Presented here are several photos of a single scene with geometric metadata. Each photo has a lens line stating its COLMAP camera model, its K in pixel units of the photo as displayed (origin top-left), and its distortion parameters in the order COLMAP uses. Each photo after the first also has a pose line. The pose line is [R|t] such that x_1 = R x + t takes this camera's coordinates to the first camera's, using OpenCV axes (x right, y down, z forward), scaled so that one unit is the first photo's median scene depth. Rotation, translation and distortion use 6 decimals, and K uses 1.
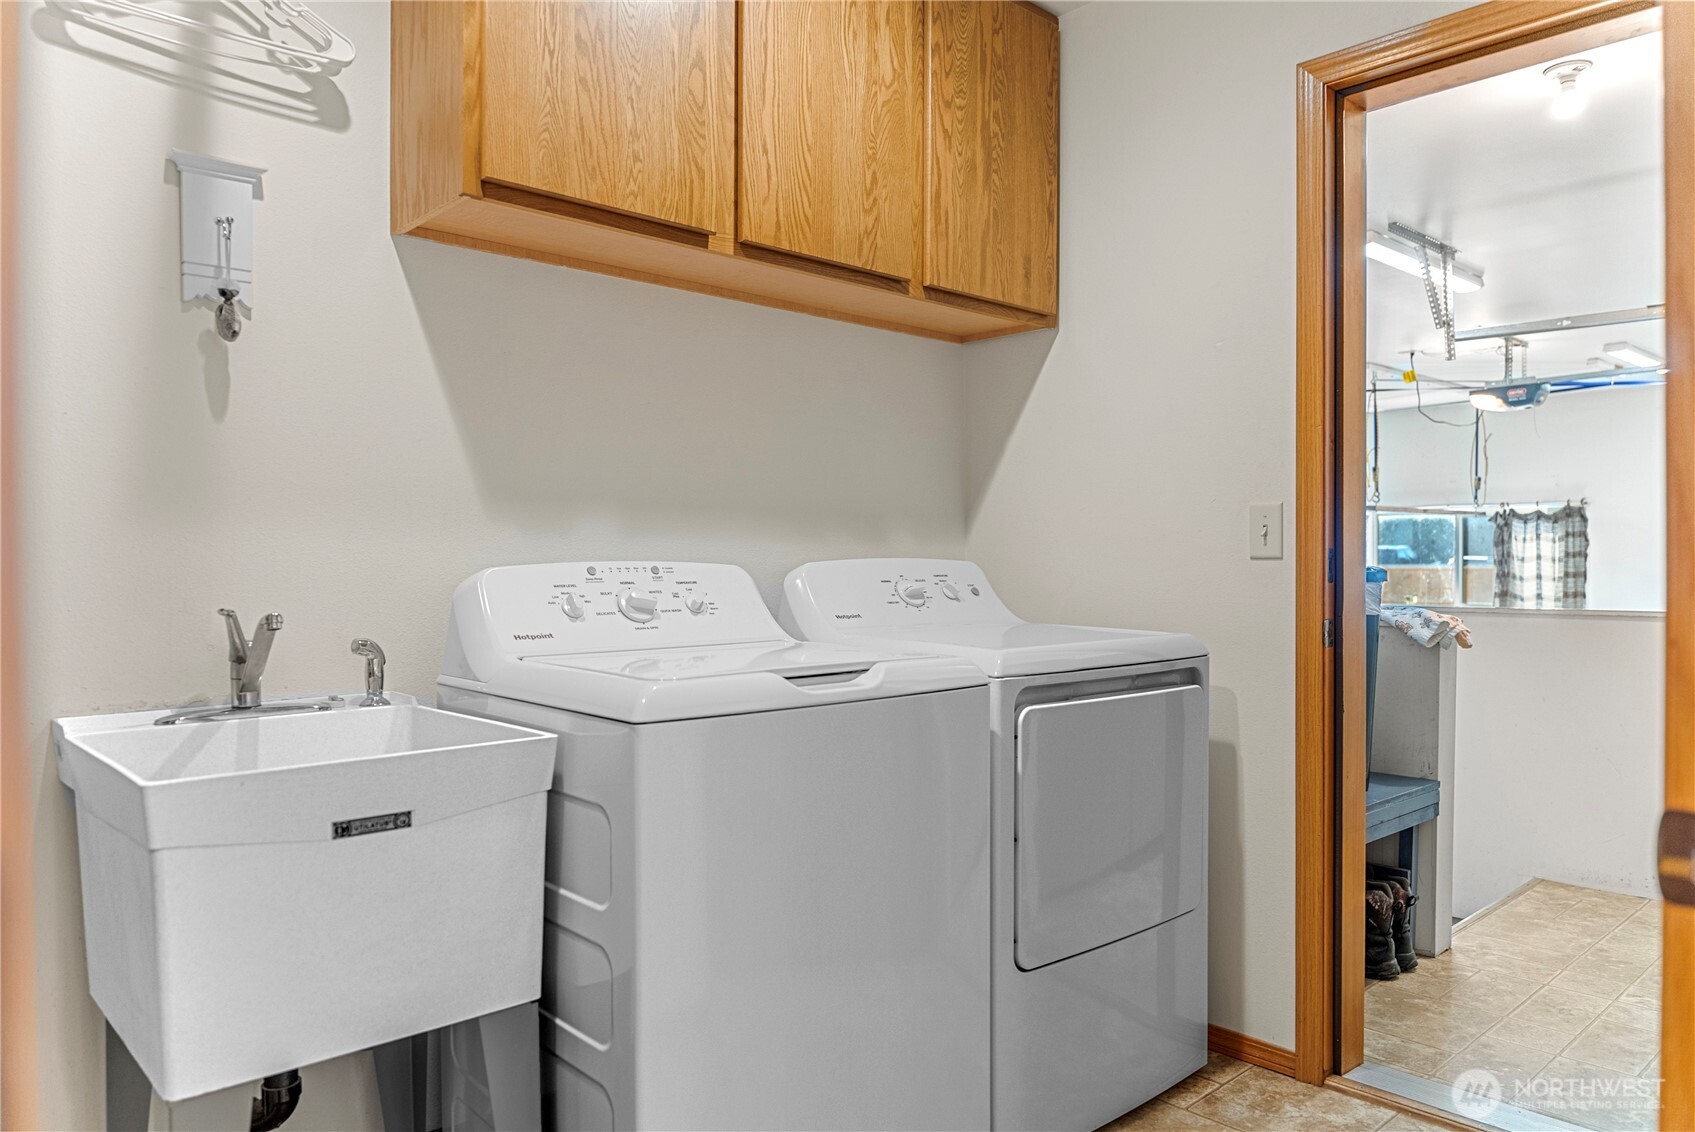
lens RADIAL K [[1156.6, 0, 847.8], [0, 1156.6, 569.6], [0, 0, 1]] dist [-0.005756, -0.002516]
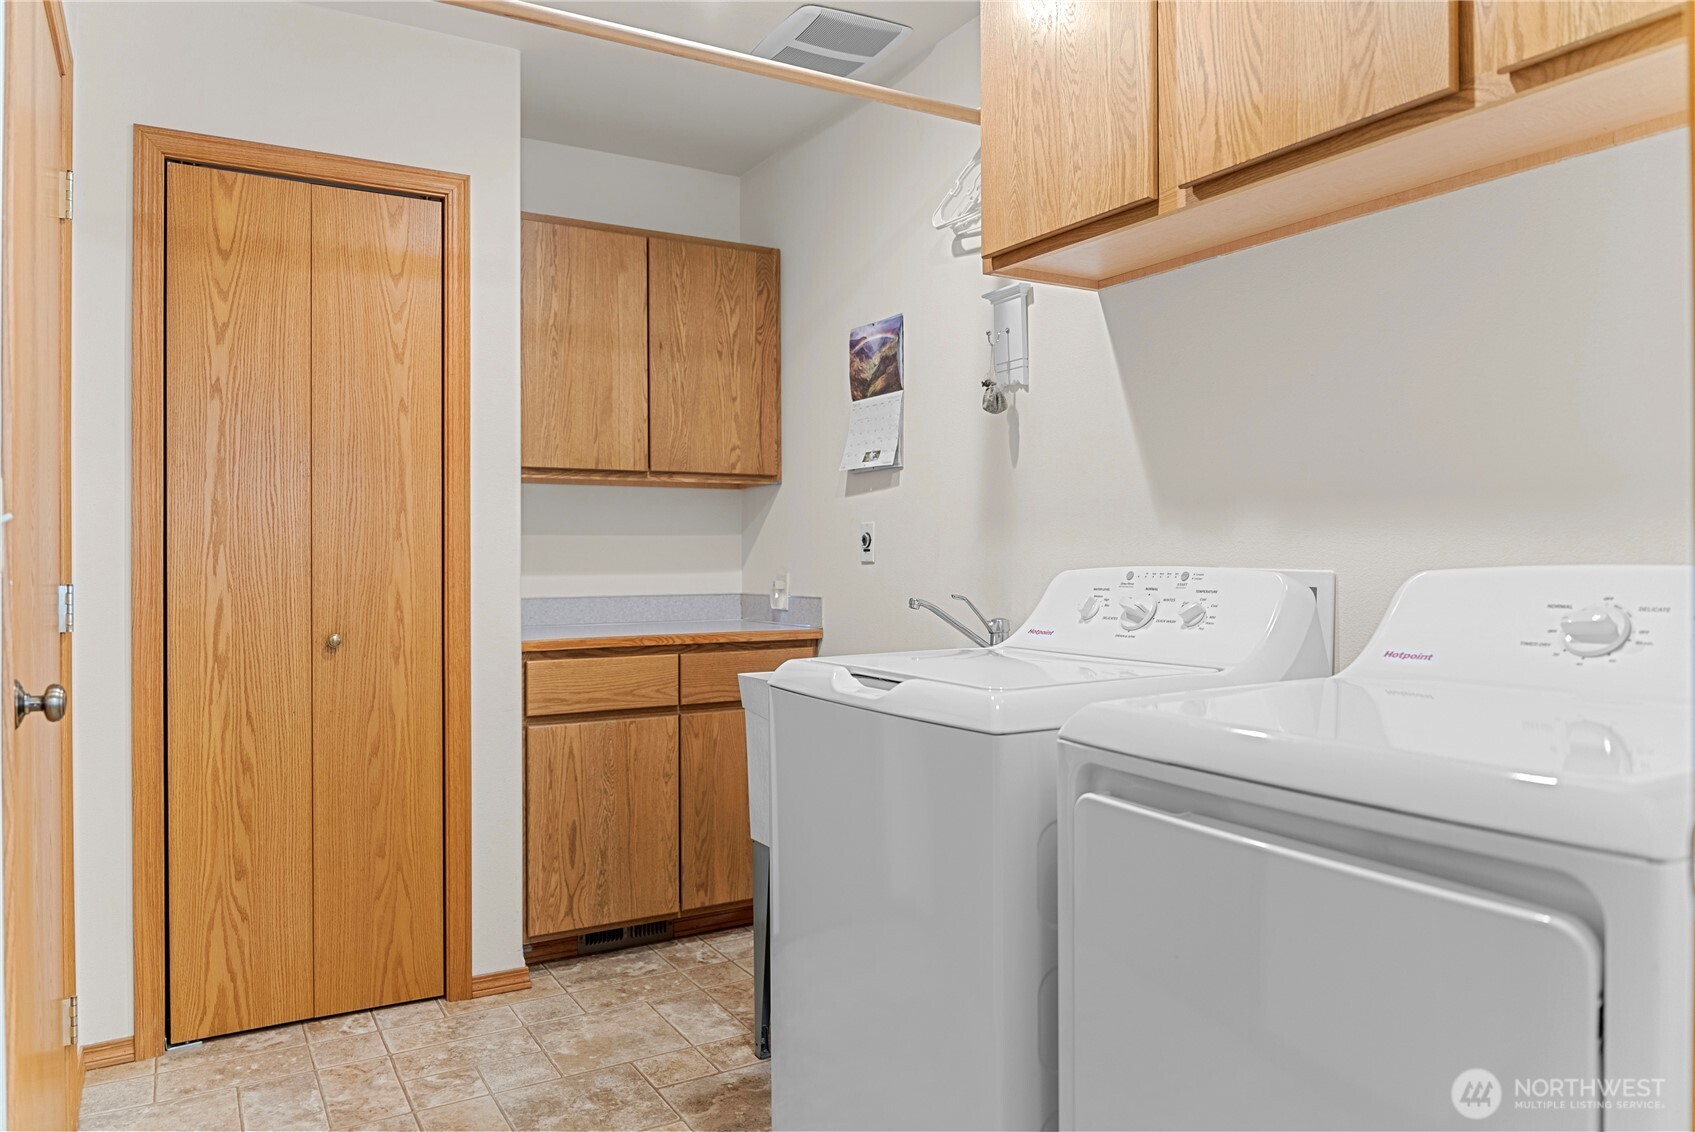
lens RADIAL K [[1156.6, 0, 847.6], [0, 1156.6, 557.5], [0, 0, 1]] dist [-0.005756, -0.002516]
pose [[-0.219073, 0.004833, -0.975697, 0.813363], [-0.002520, 0.999982, 0.005519, -0.019583], [0.975705, 0.003668, -0.219057, 0.983673]]
